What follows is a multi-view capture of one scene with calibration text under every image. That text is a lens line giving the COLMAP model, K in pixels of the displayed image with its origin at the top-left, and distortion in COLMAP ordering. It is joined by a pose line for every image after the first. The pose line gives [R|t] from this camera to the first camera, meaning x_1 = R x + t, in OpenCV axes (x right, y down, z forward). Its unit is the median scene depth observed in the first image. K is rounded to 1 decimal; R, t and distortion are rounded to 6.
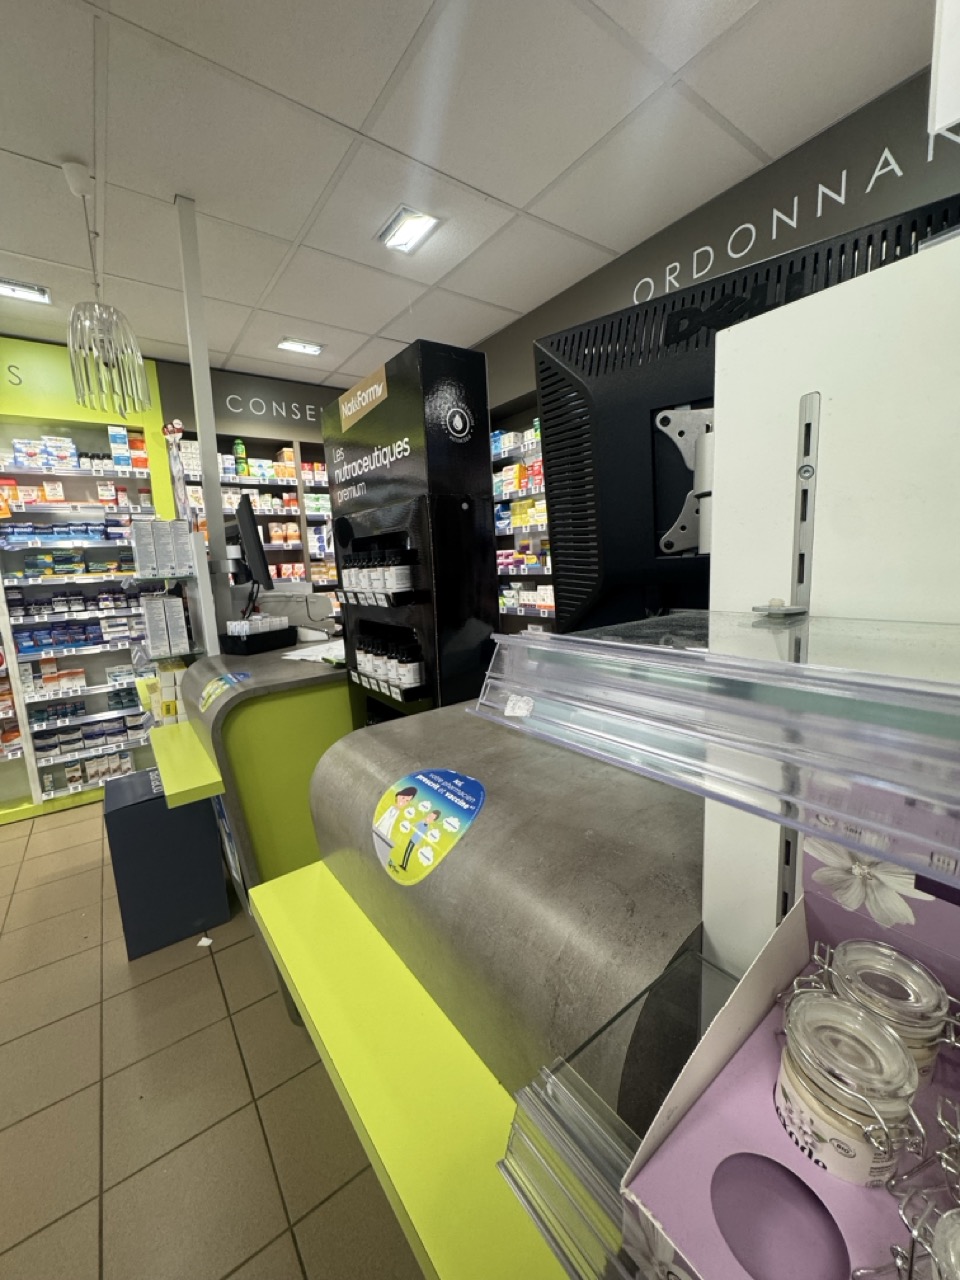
lens RADIAL K [[511.9, 0, 480.0], [0, 511.9, 640.0], [0, 0, 1]] dist [-0.002955, -0.000157]
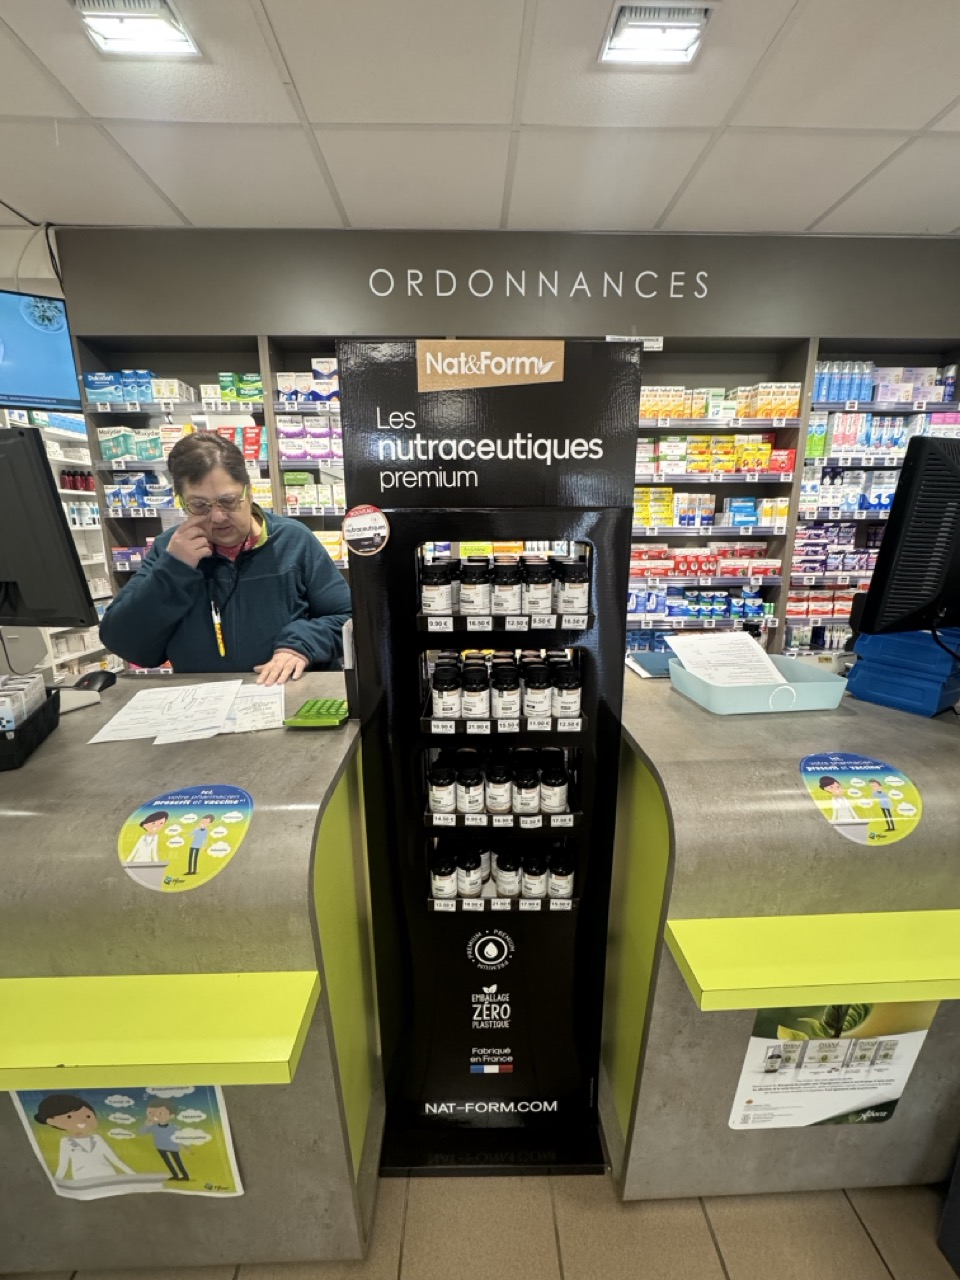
lens RADIAL K [[511.9, 0, 480.0], [0, 511.9, 640.0], [0, 0, 1]] dist [-0.002955, -0.000157]
pose [[0.565367, -0.139615, 0.812938, -0.683688], [0.110110, 0.989525, 0.093365, -0.101336], [-0.817457, 0.036727, 0.574817, 0.440175]]
